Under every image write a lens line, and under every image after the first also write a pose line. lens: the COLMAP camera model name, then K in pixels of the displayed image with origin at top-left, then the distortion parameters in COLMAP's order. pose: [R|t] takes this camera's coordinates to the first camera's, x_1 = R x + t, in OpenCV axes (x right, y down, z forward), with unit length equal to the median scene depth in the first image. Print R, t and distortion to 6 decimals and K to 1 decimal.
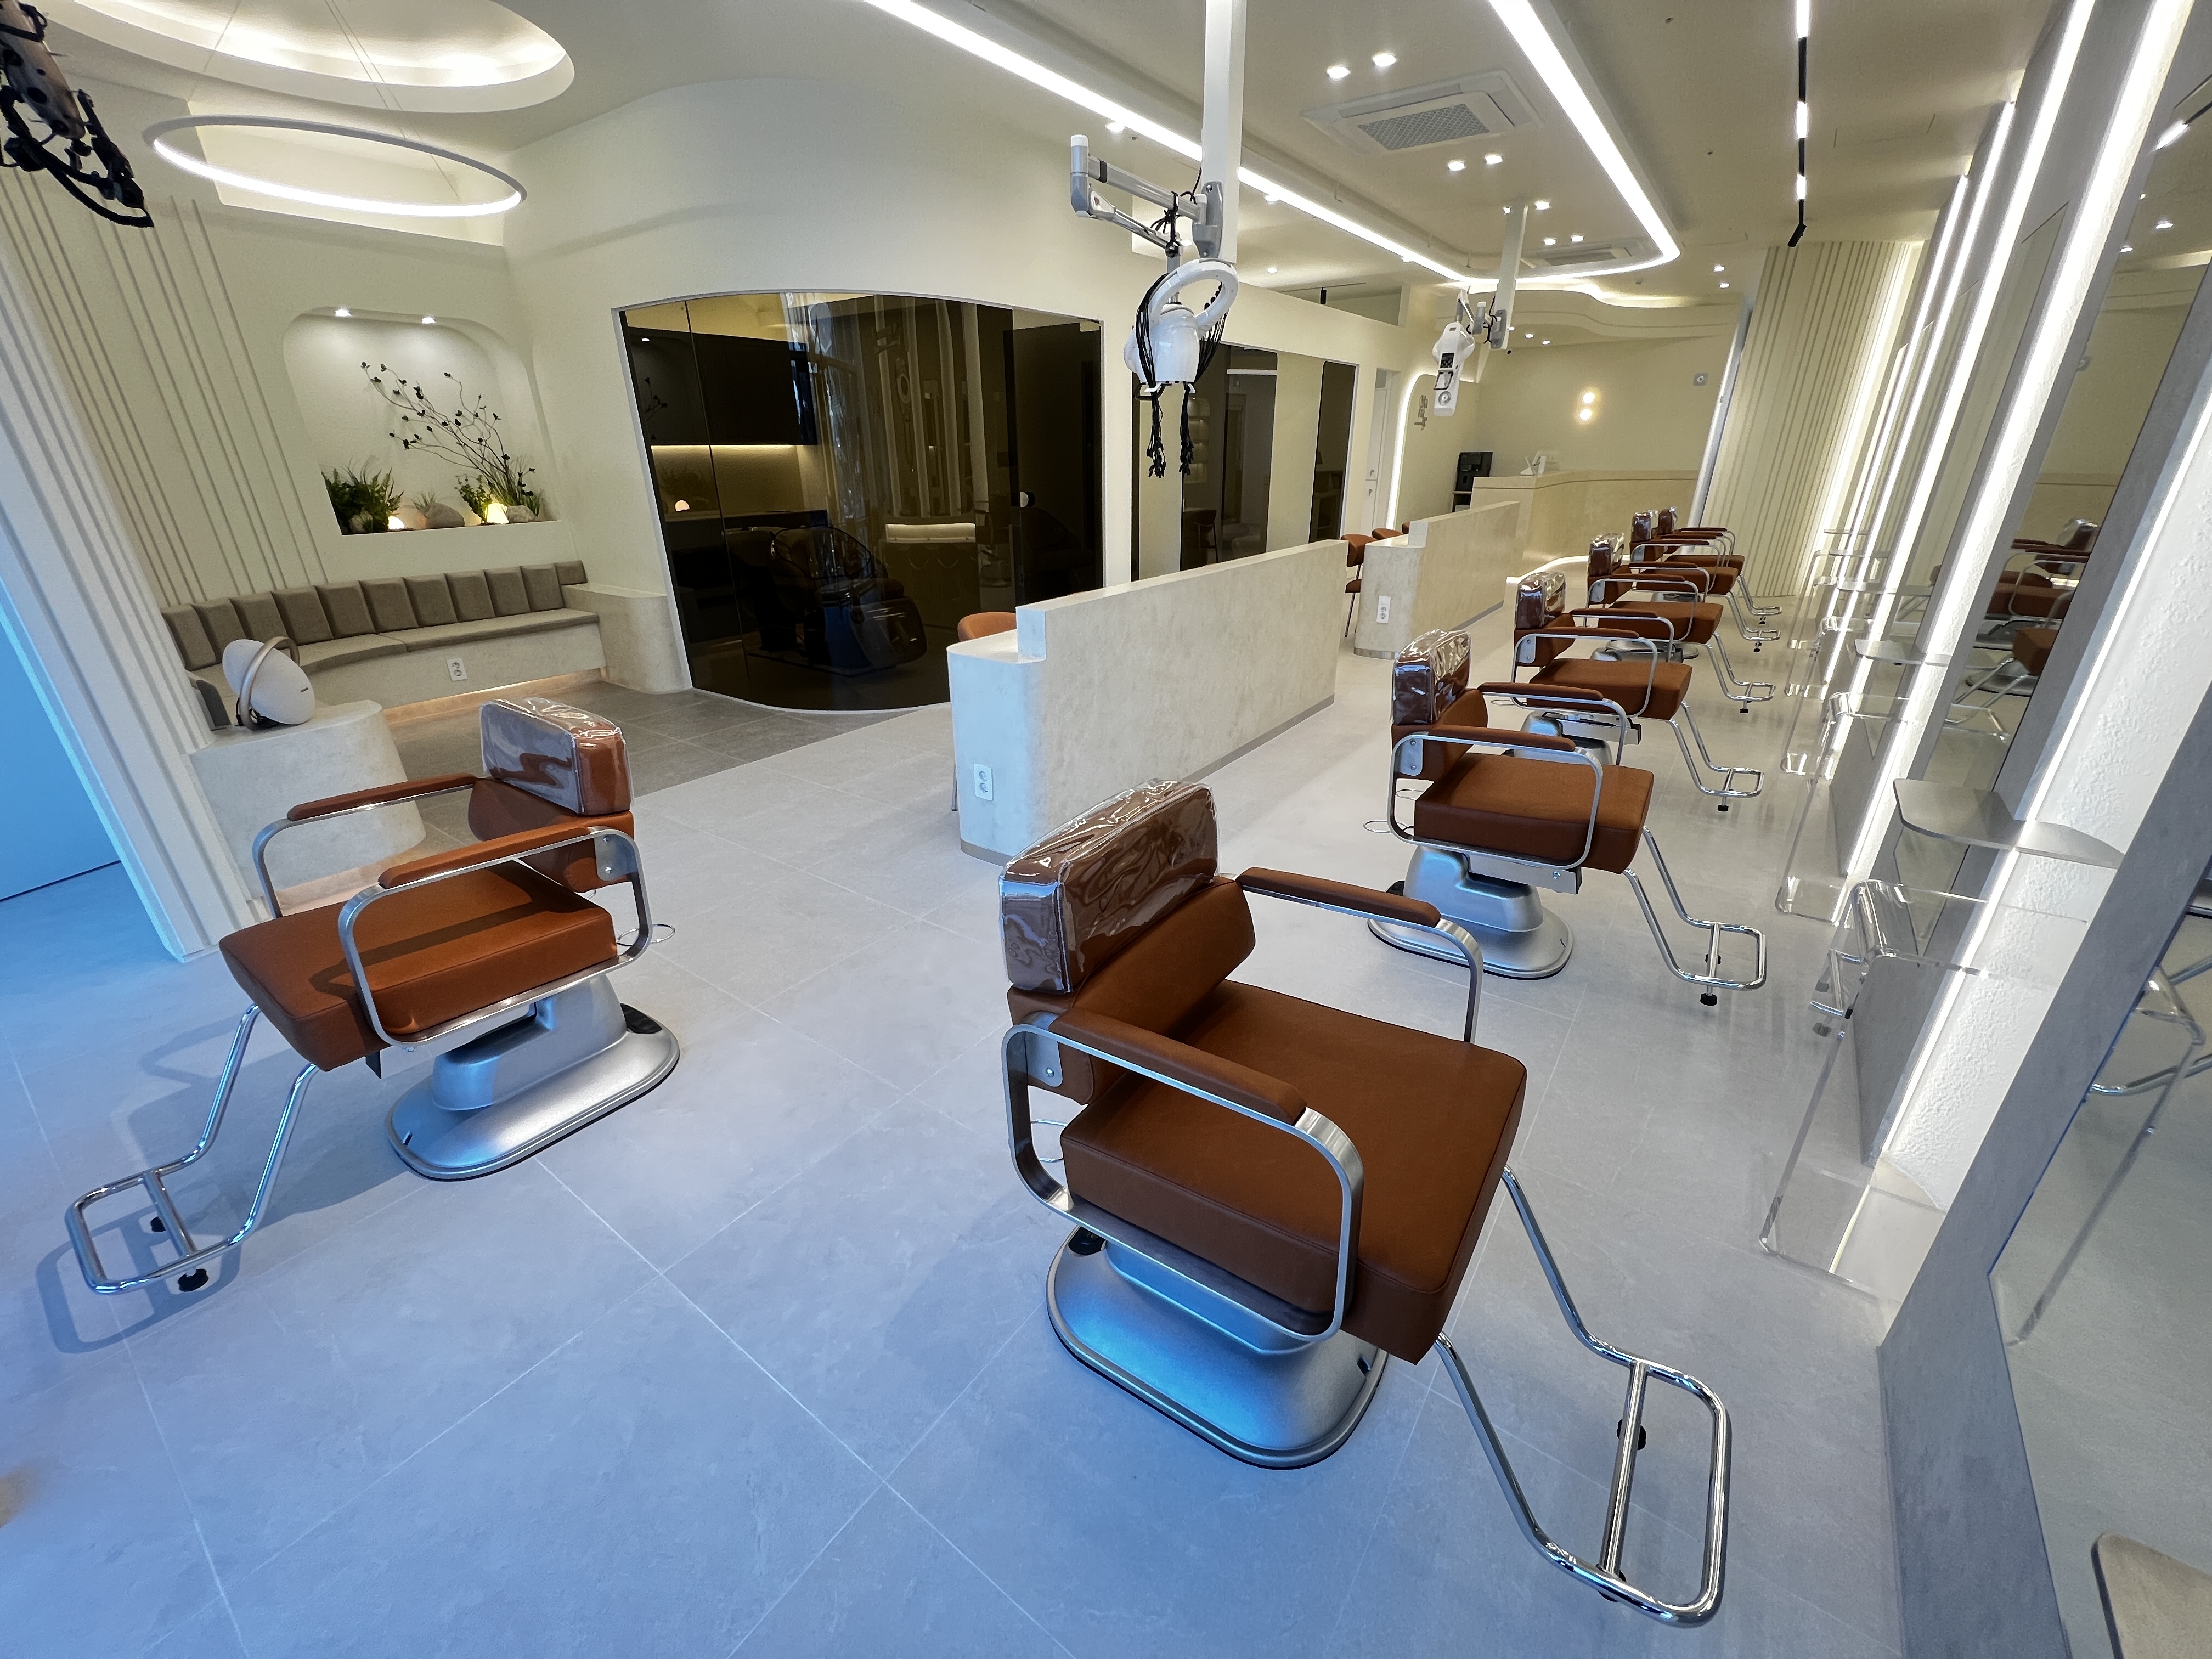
lens RADIAL K [[874.7, 0, 1097.6], [0, 874.7, 821.6], [0, 0, 1]] dist [-0.002931, -0.000394]
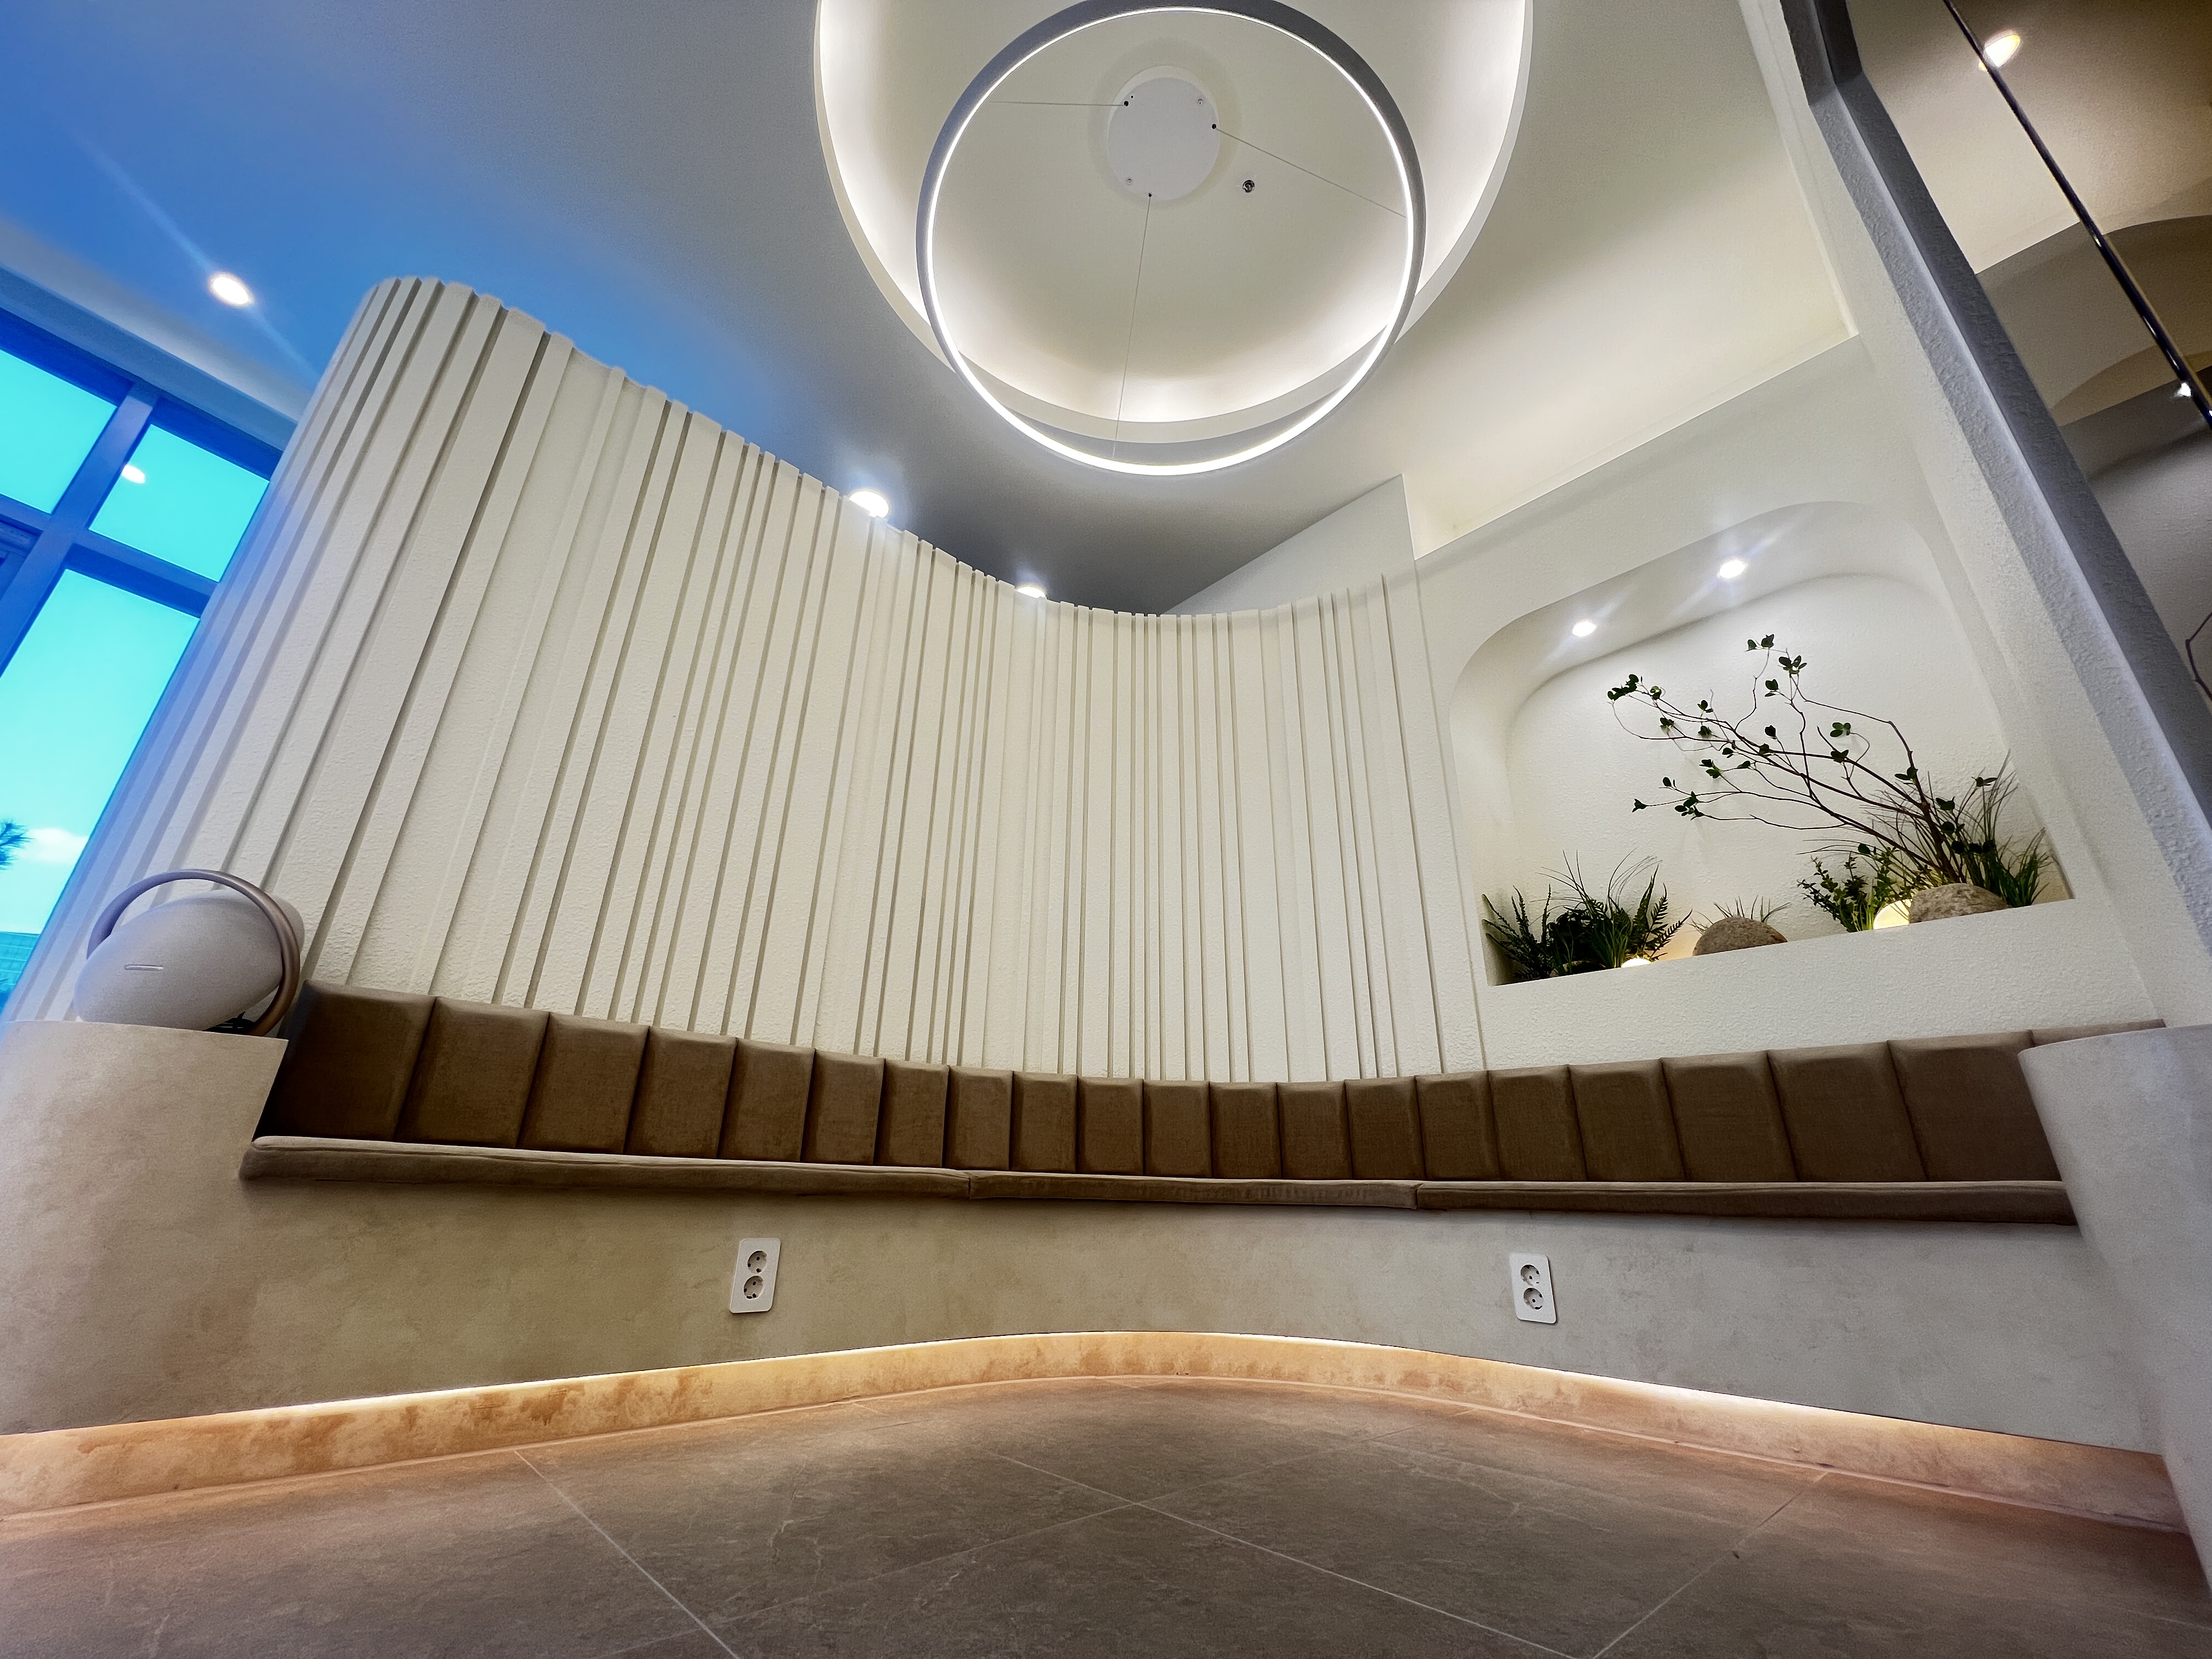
lens RADIAL K [[874.7, 0, 1092.4], [0, 874.7, 827.9], [0, 0, 1]] dist [-0.002931, -0.000394]
pose [[-0.210326, -0.370642, -0.904648, -0.297598], [-0.399338, 0.877200, -0.266553, -0.168503], [0.892352, 0.305197, -0.332509, 0.884485]]
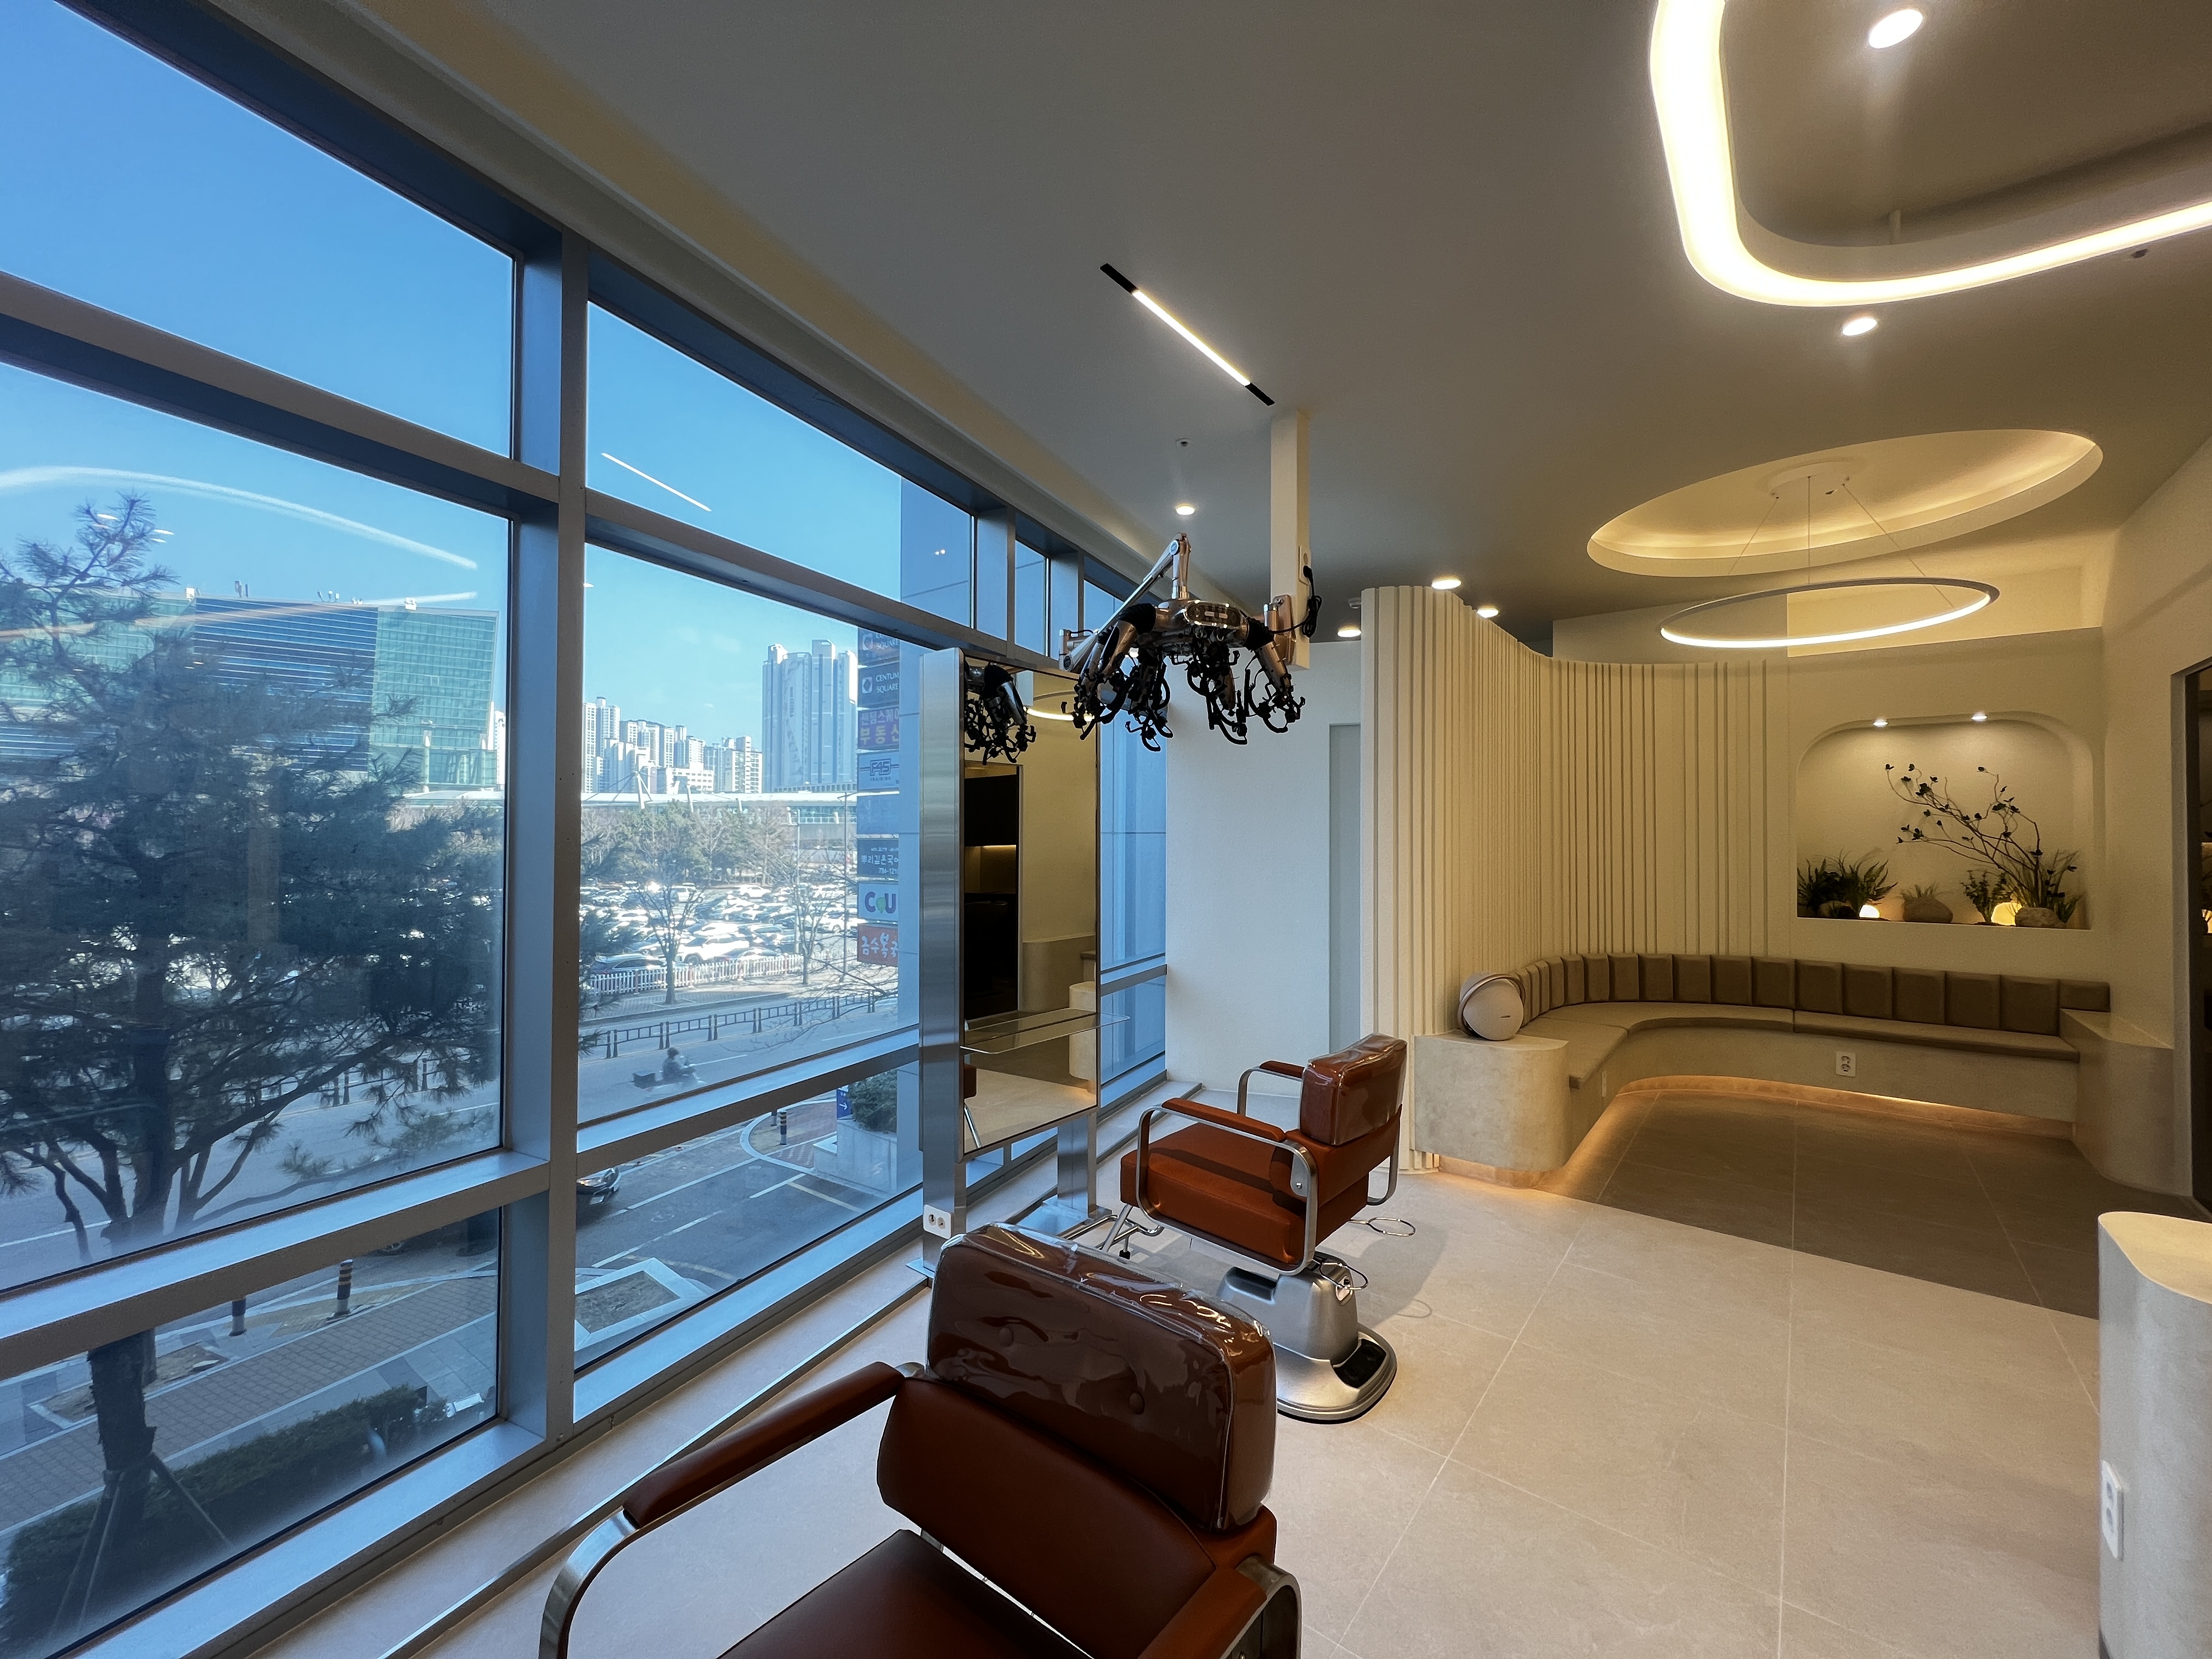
lens RADIAL K [[874.7, 0, 1108.9], [0, 874.7, 827.2], [0, 0, 1]] dist [-0.002931, -0.000394]
pose [[-0.068608, -0.006501, -0.997623, 0.234514], [-0.392880, 0.919349, 0.021028, -0.115531], [0.917027, 0.393388, -0.065629, 0.245382]]
